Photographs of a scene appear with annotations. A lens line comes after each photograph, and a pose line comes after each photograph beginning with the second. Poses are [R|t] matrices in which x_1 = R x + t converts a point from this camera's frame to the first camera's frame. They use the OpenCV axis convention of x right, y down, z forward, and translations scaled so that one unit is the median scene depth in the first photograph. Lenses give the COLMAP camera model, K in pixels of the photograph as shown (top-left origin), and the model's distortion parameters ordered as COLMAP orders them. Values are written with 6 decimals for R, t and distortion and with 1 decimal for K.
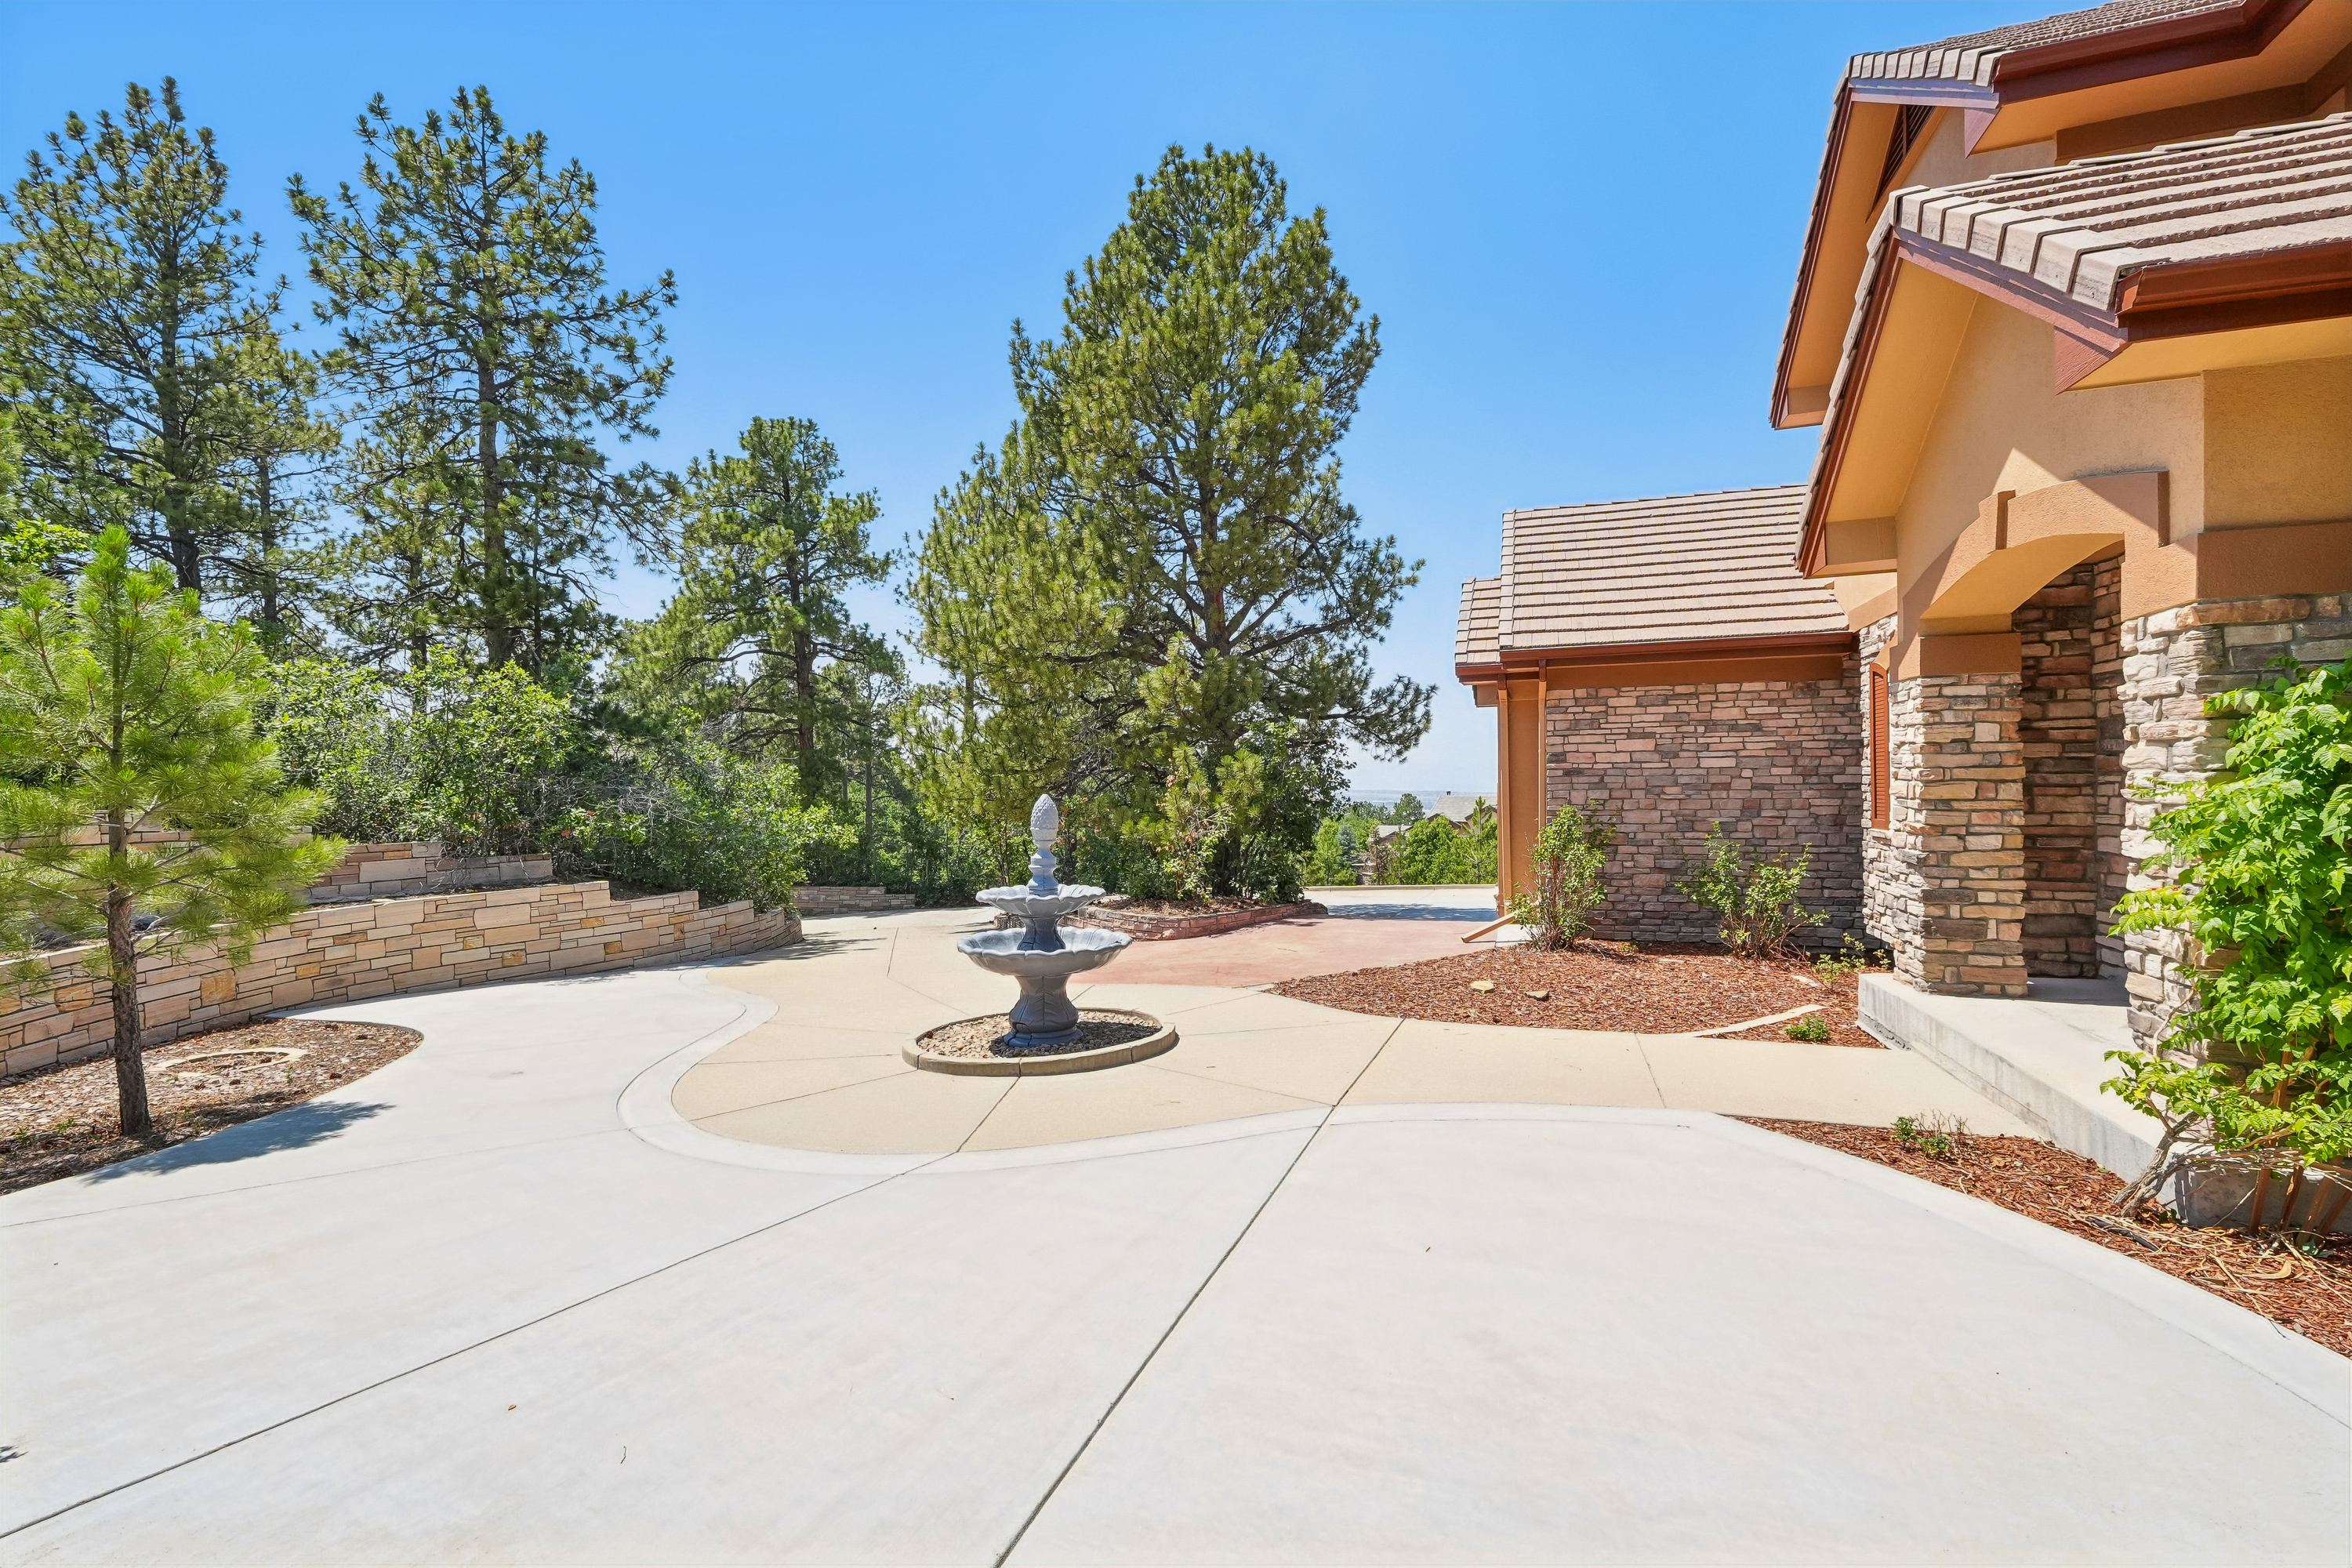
lens RADIAL K [[1007.9, 0, 1176.0], [0, 1007.9, 784.0], [0, 0, 1]] dist [0.001113, 0.000034]
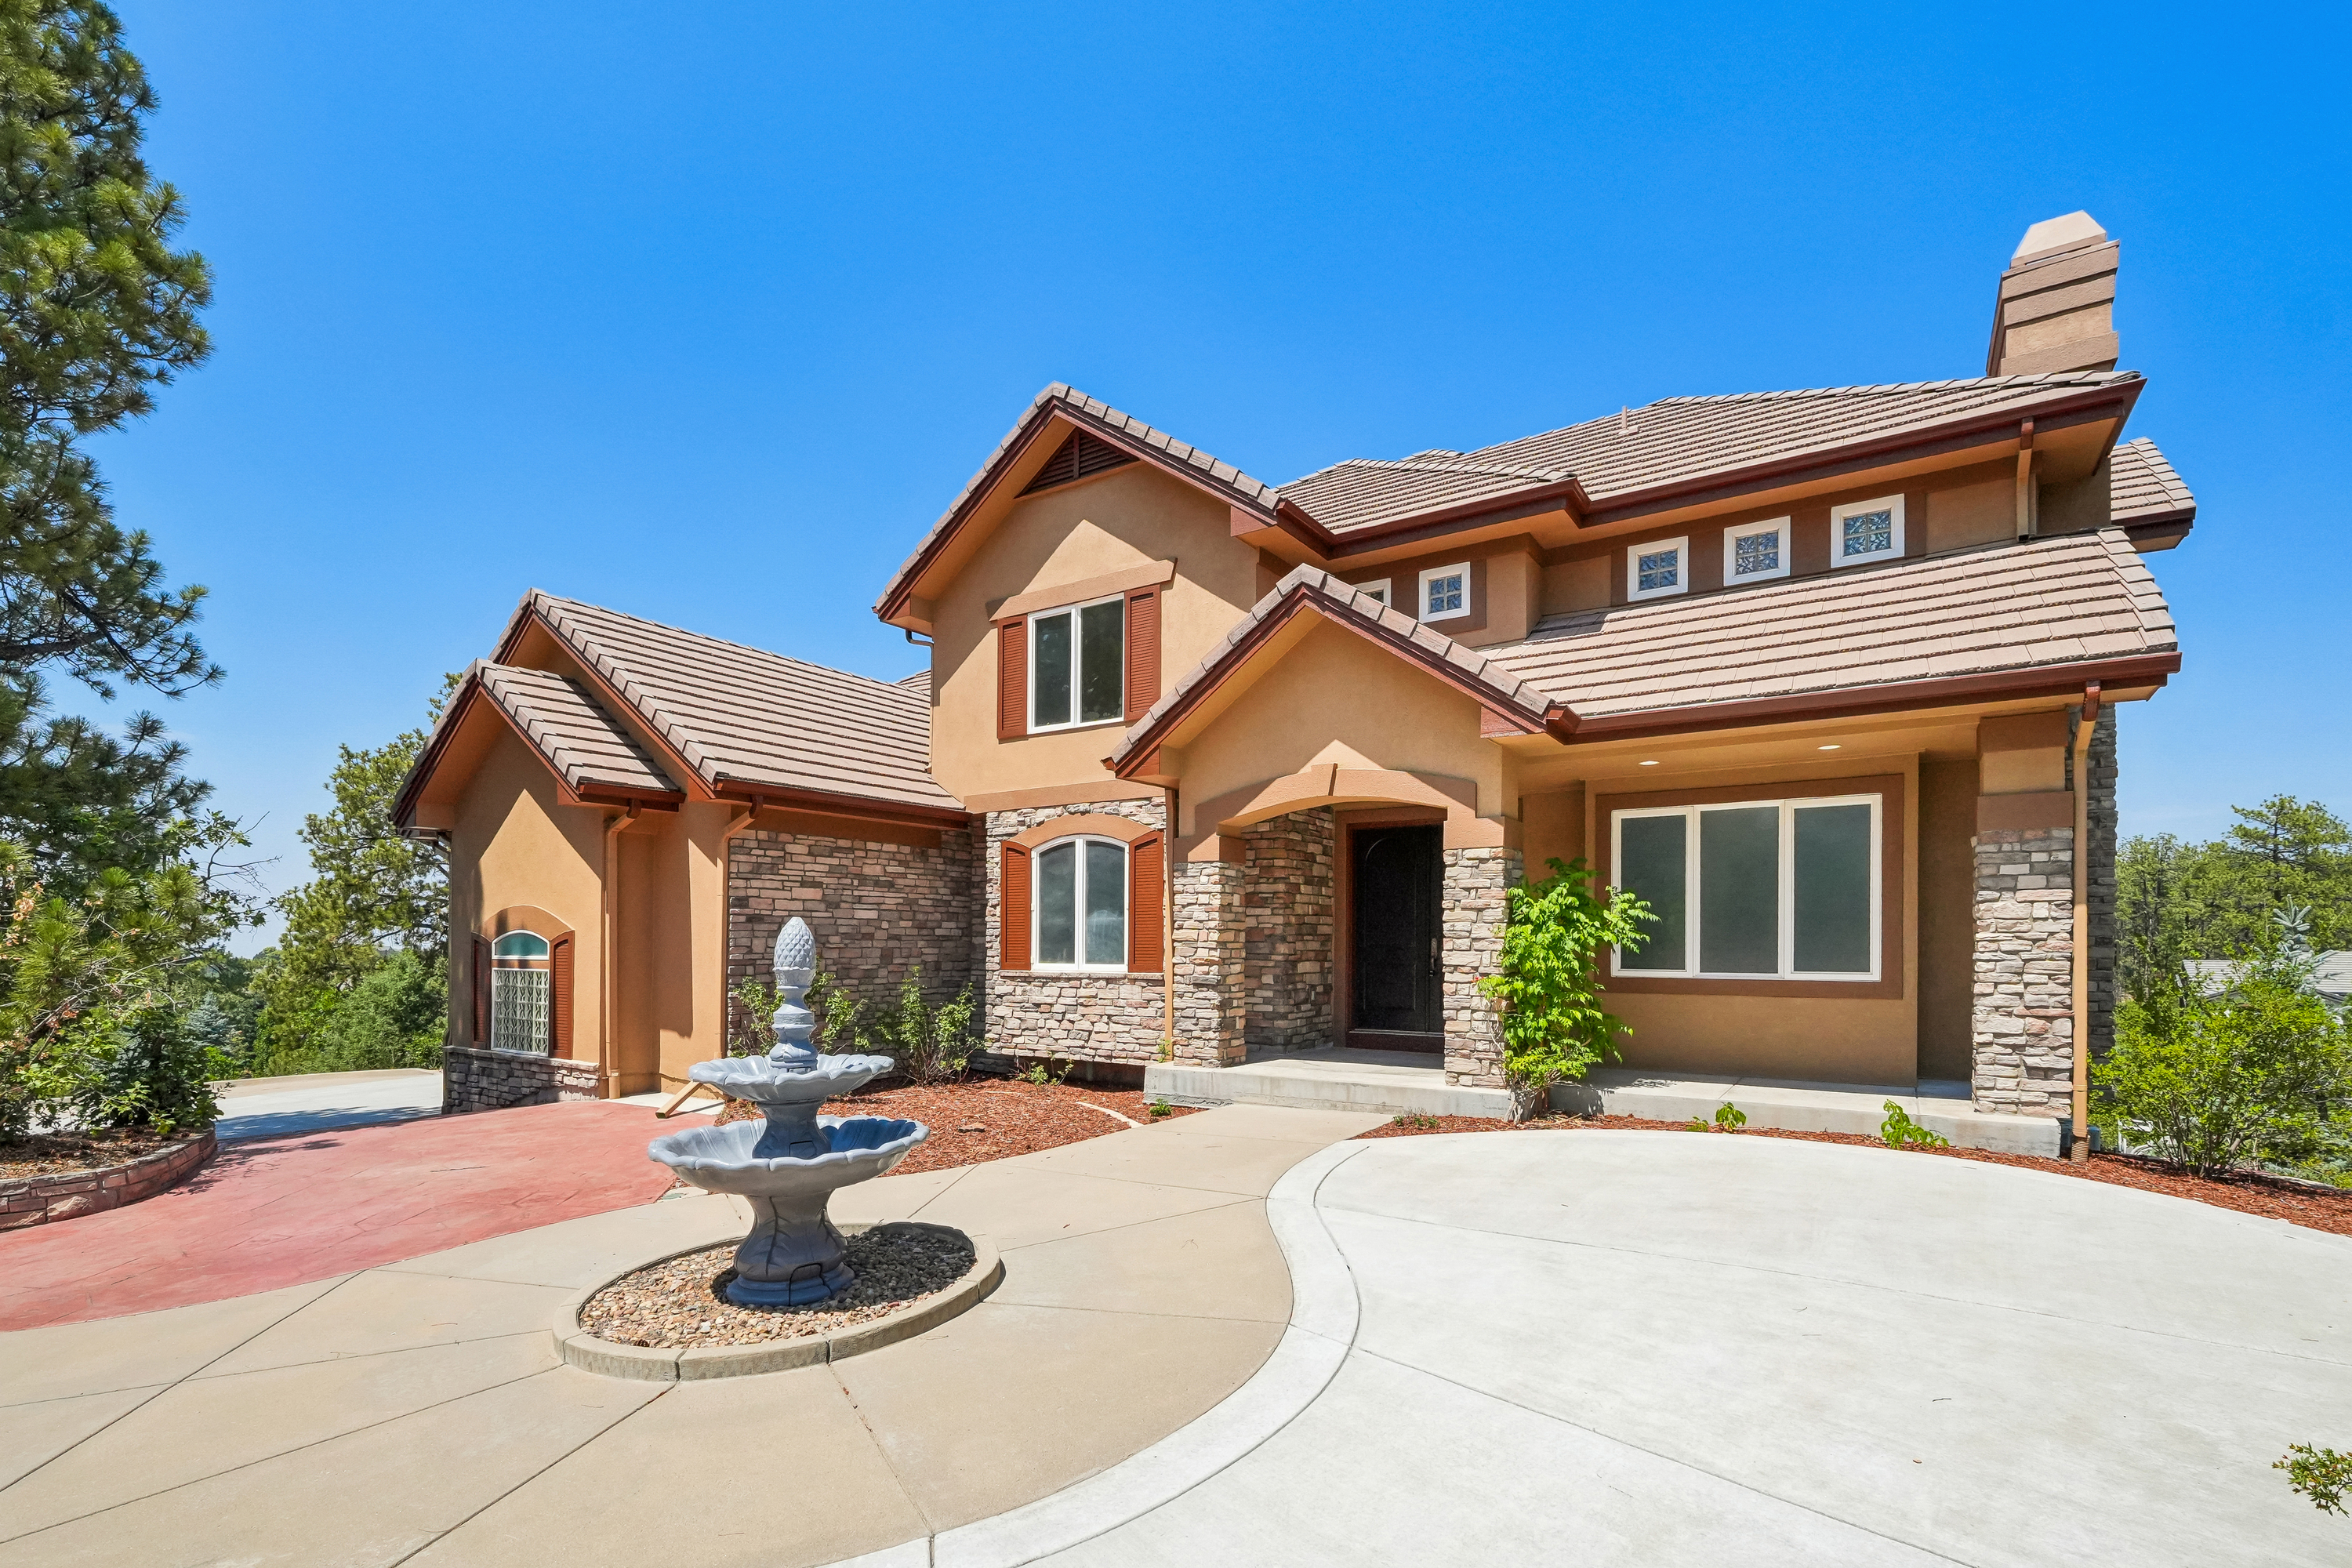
lens RADIAL K [[1102.9, 0, 1179.7], [0, 1102.9, 946.7], [0, 0, 1]] dist [0.023531, 0.000137]
pose [[0.234896, 0.012247, 0.971943, -0.543872], [-0.005312, 0.999922, -0.011316, 0.025470], [-0.972006, -0.002505, 0.234943, 0.398803]]
